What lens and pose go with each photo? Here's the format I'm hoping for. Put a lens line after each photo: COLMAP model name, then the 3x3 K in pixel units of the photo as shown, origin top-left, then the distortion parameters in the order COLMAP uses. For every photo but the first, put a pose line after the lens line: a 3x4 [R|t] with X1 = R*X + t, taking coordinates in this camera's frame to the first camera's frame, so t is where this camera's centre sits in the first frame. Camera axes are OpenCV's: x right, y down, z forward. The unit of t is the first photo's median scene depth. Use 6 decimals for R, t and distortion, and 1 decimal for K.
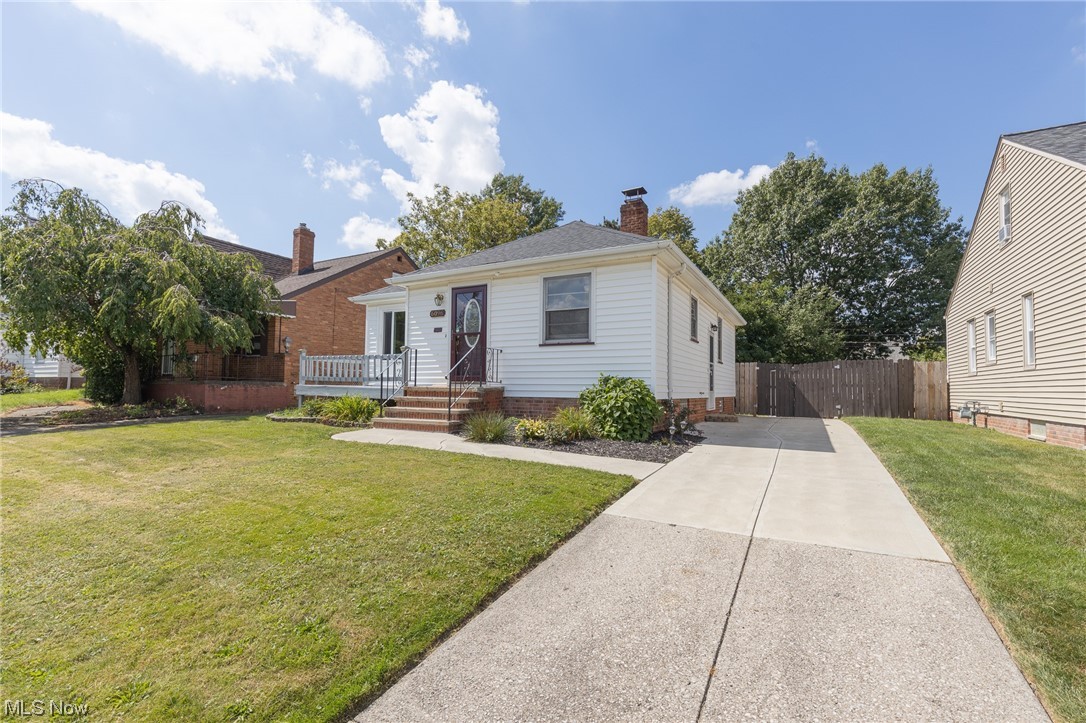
lens RADIAL K [[490.4, 0, 545.1], [0, 490.4, 364.0], [0, 0, 1]] dist [0.004919, -0.000469]
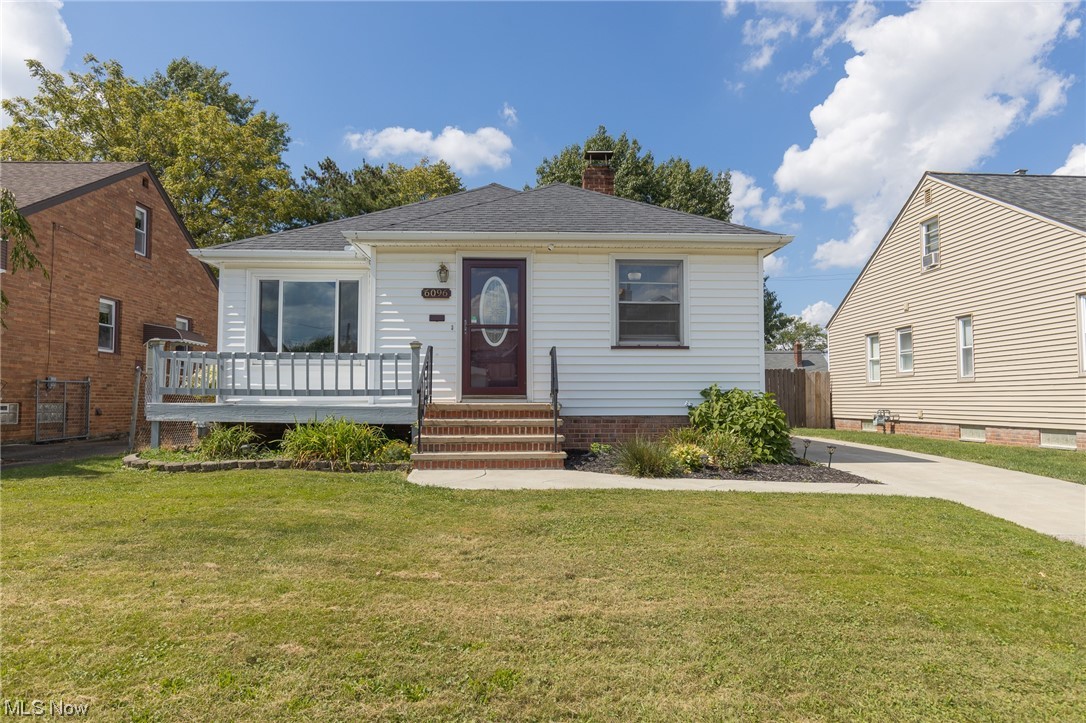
lens RADIAL K [[663.7, 0, 544.5], [0, 663.7, 362.9], [0, 0, 1]] dist [0.006592, 0.001510]
pose [[0.853937, 0.017713, 0.520075, -0.593274], [-0.015490, 0.999843, -0.008618, -0.003103], [-0.520146, -0.000697, 0.854077, 0.161487]]
